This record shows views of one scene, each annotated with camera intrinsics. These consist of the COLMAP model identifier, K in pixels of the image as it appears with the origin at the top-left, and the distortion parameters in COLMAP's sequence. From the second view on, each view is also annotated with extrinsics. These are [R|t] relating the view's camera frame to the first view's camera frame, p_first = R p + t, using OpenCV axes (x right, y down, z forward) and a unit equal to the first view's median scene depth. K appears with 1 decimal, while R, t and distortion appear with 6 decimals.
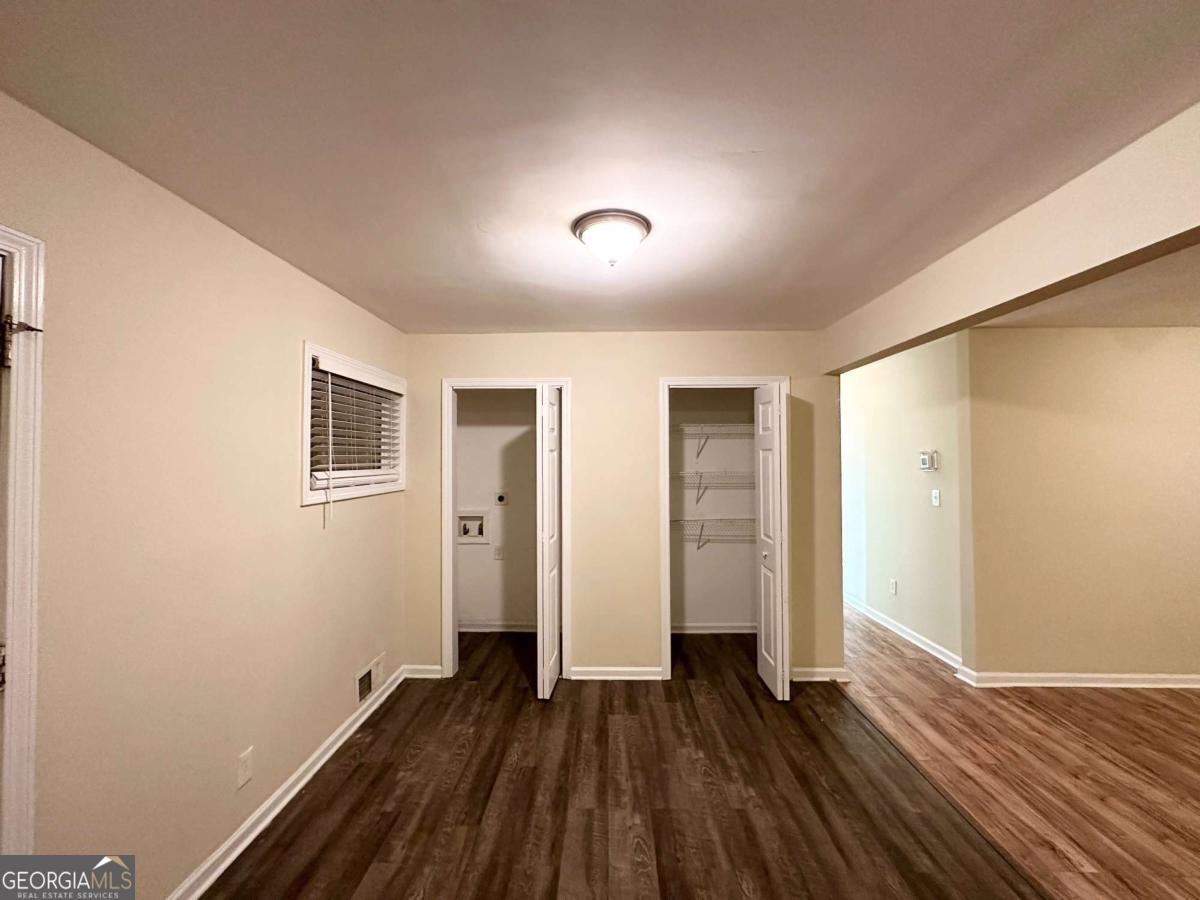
lens RADIAL K [[474.5, 0, 609.5], [0, 474.5, 449.2], [0, 0, 1]] dist [-0.003318, 0.000852]
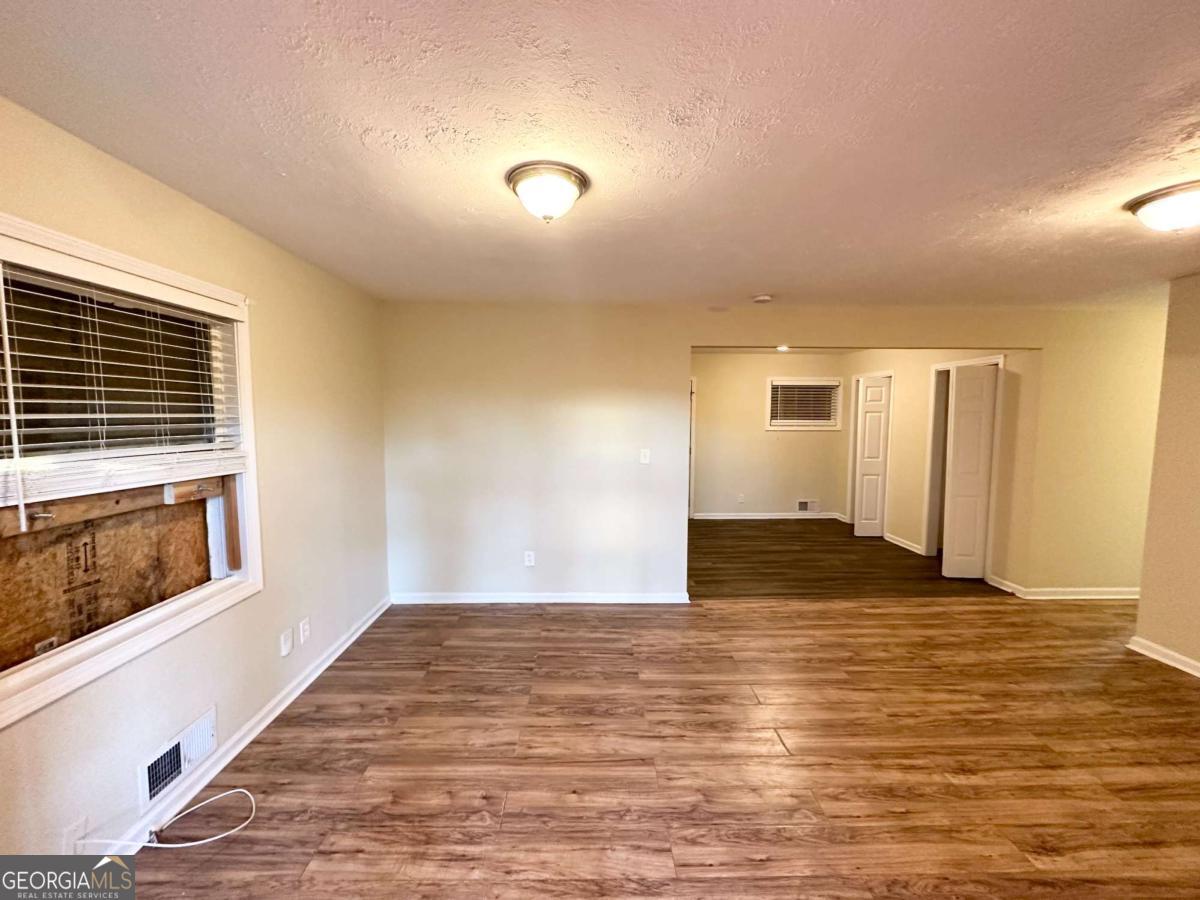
lens RADIAL K [[474.5, 0, 596.4], [0, 474.5, 453.2], [0, 0, 1]] dist [-0.003318, 0.000852]
pose [[0.036499, 0.085536, -0.995666, 2.253194], [0.016593, 0.996141, 0.086185, -0.017436], [0.999196, -0.019667, 0.034939, -0.205831]]
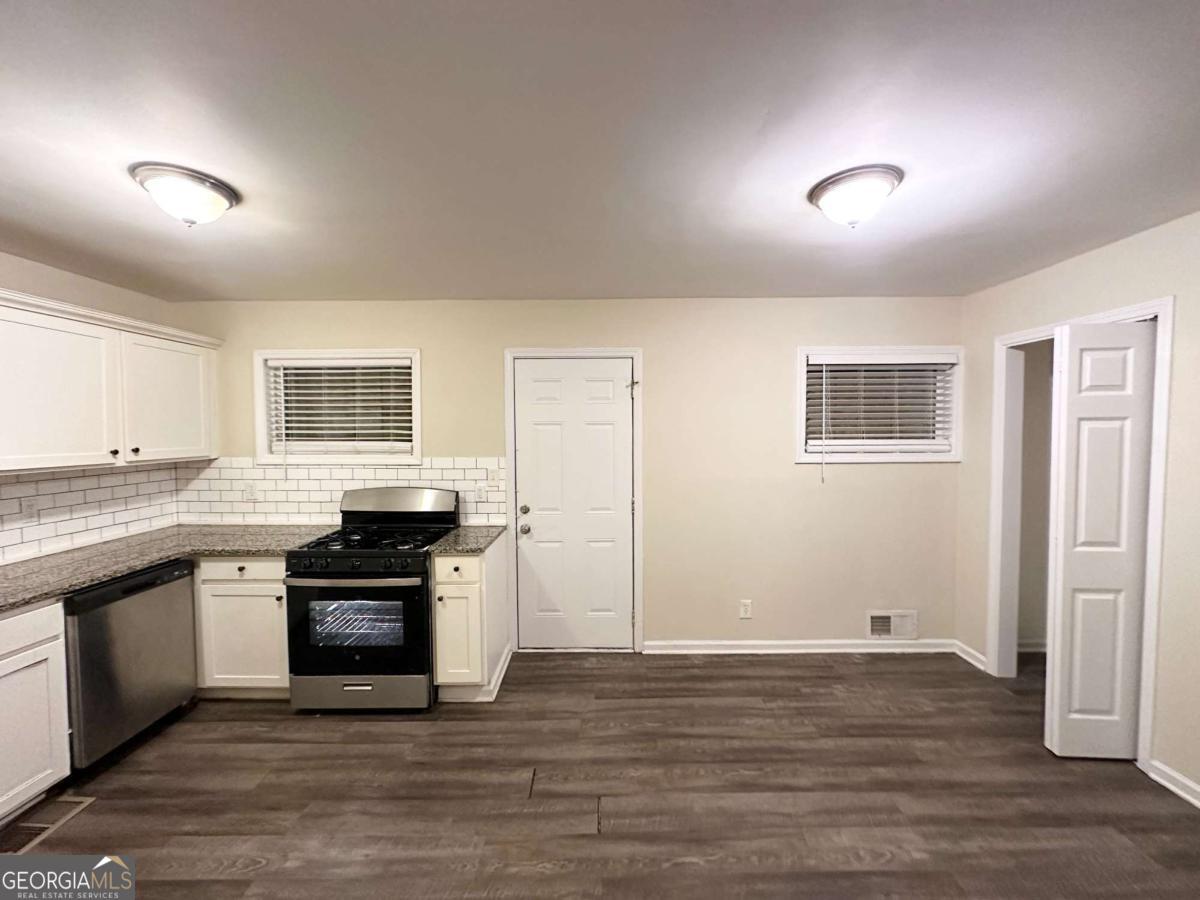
lens RADIAL K [[474.5, 0, 596.9], [0, 474.5, 449.7], [0, 0, 1]] dist [-0.003318, 0.000852]
pose [[0.004001, 0.042270, -0.999098, 0.732355], [0.024160, 0.998810, 0.042355, 0.003413], [0.999700, -0.024308, 0.002975, 0.366232]]
